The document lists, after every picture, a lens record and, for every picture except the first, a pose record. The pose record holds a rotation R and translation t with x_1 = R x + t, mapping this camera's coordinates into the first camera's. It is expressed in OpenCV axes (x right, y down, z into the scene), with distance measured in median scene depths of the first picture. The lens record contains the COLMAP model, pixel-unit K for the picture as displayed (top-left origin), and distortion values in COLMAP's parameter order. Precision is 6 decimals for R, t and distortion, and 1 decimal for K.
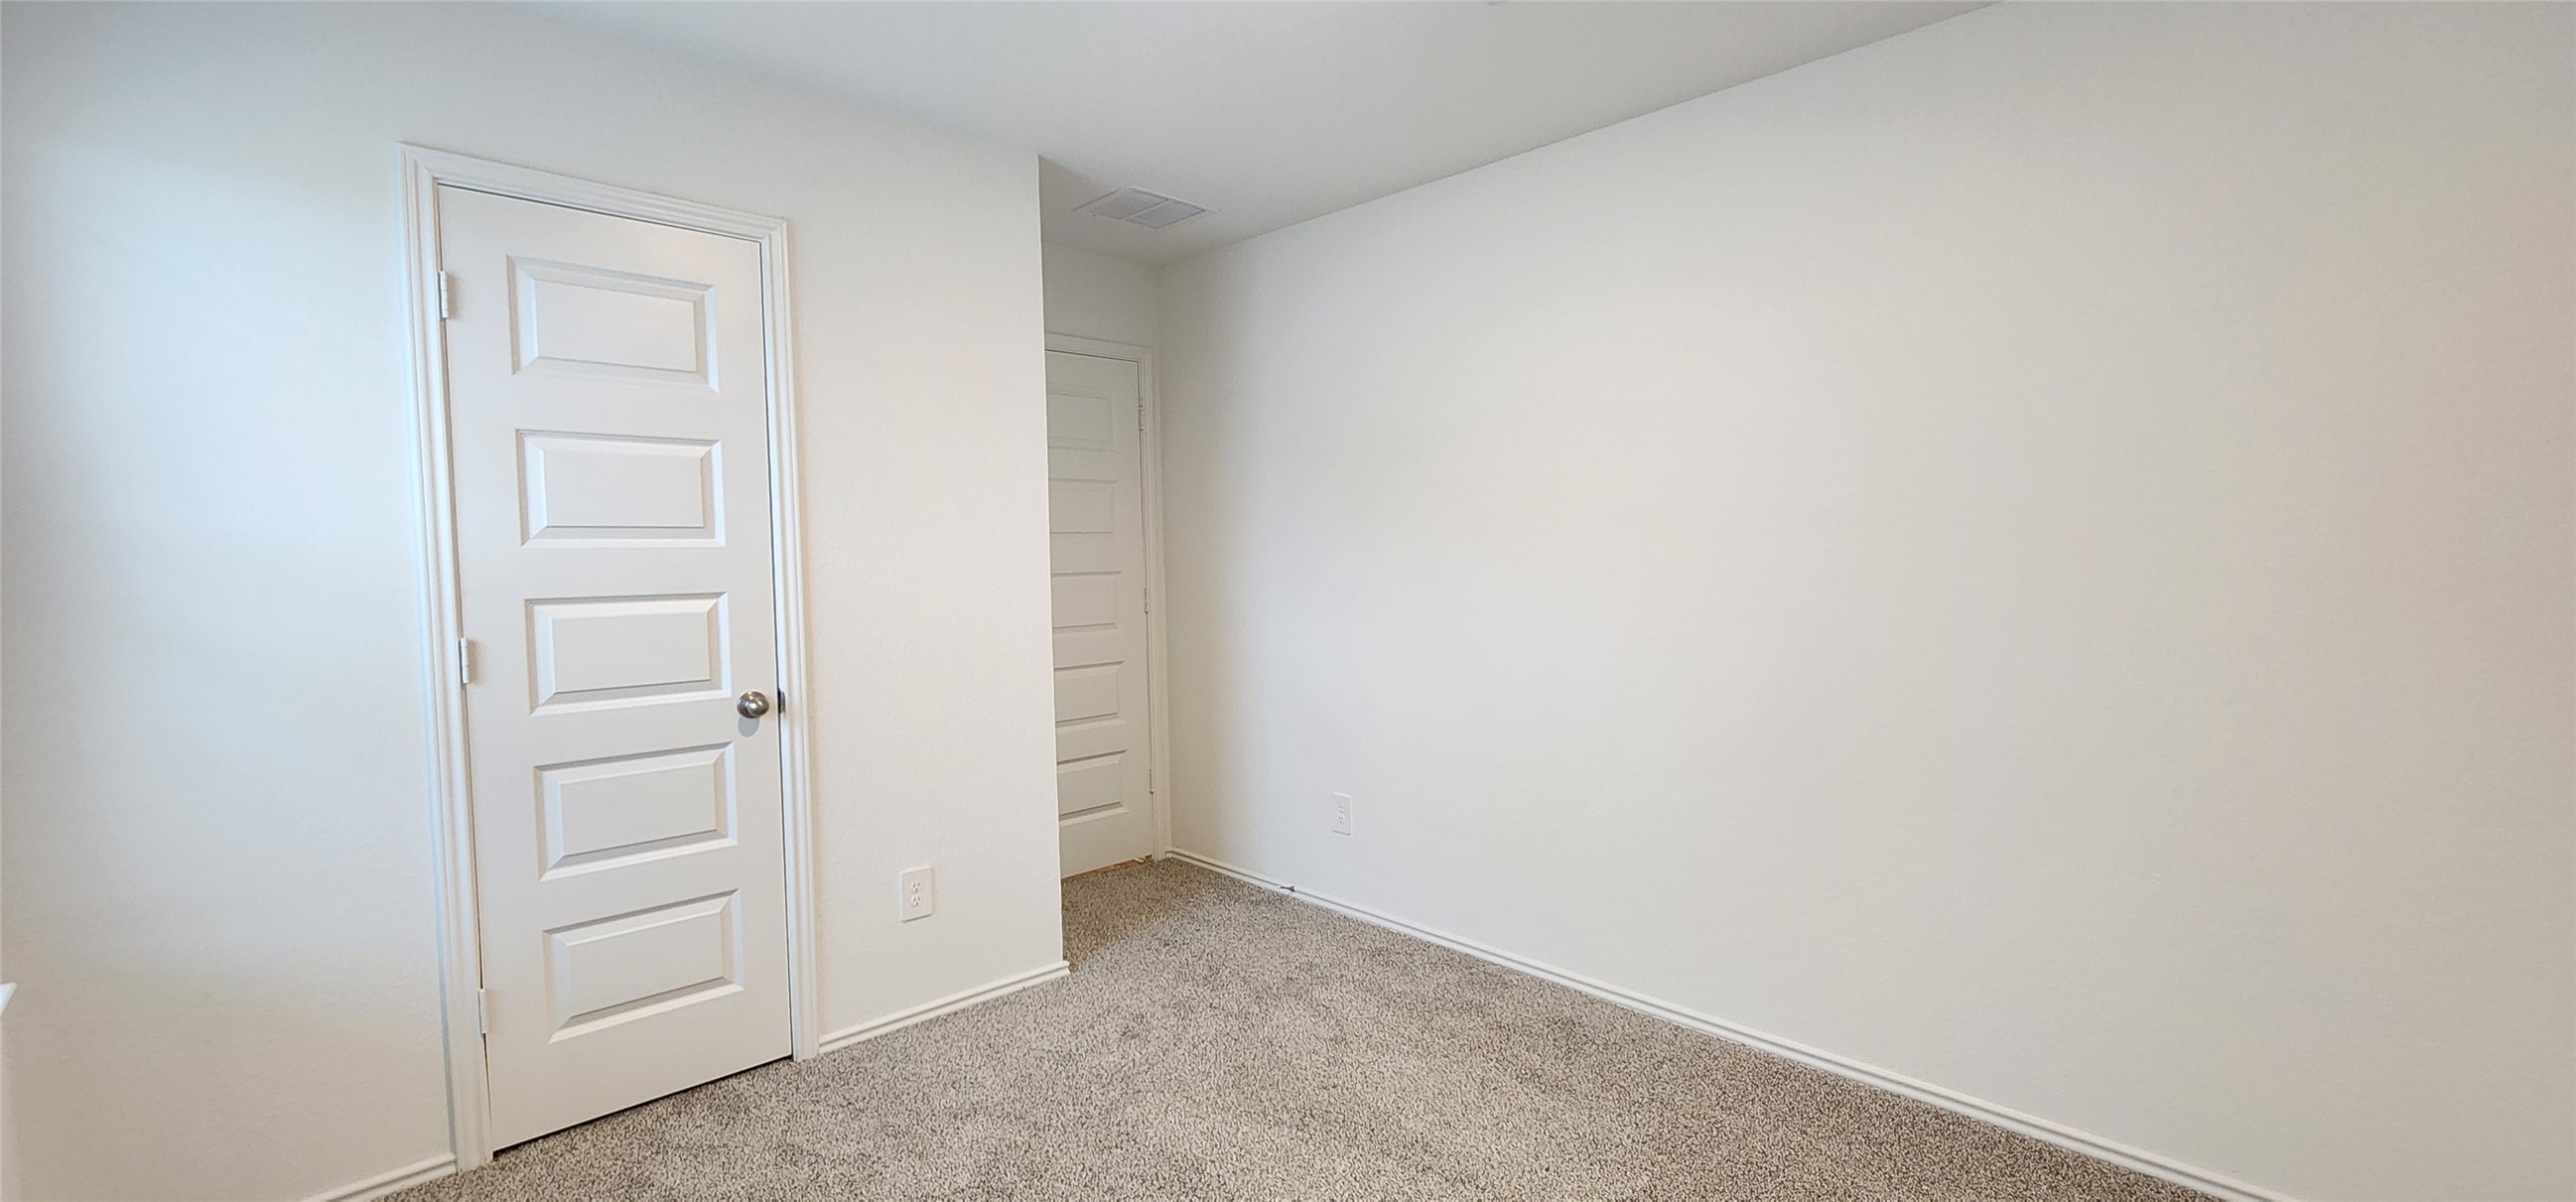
lens RADIAL K [[1062.9, 0, 1301.0], [0, 1062.9, 606.6], [0, 0, 1]] dist [-0.000354, 0.000261]
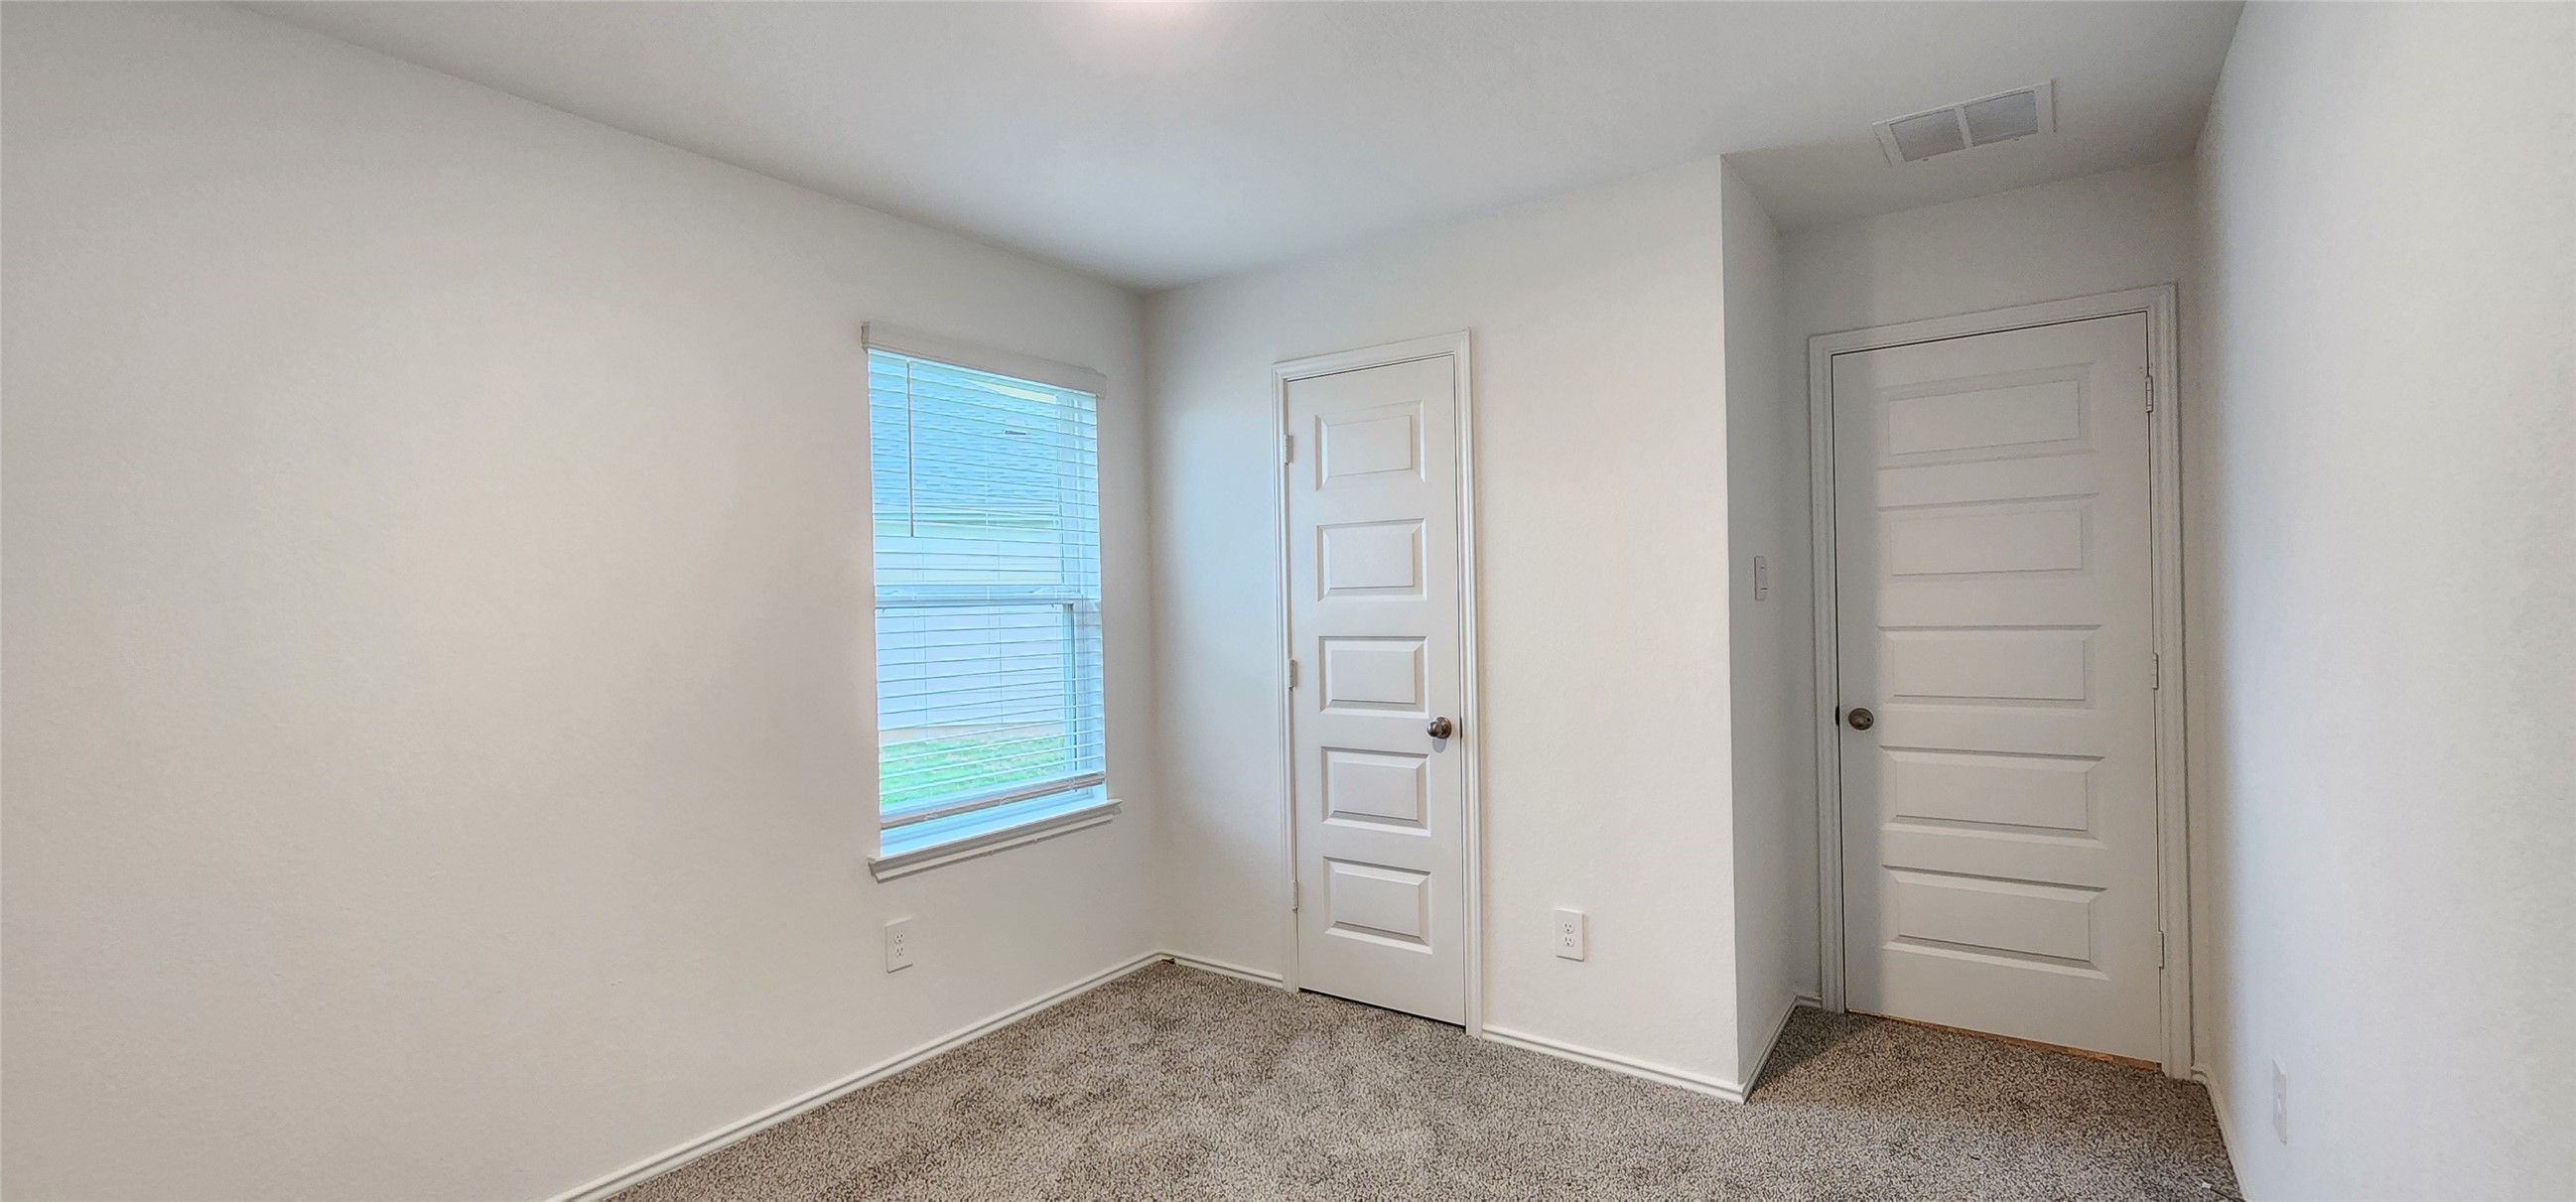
lens RADIAL K [[1062.9, 0, 1301.0], [0, 1062.9, 606.6], [0, 0, 1]] dist [-0.000354, 0.000261]
pose [[0.180249, 0.012756, -0.983538, 0.697719], [-0.035317, 0.999355, 0.006489, -0.053334], [0.982987, 0.033565, 0.180584, 0.628094]]
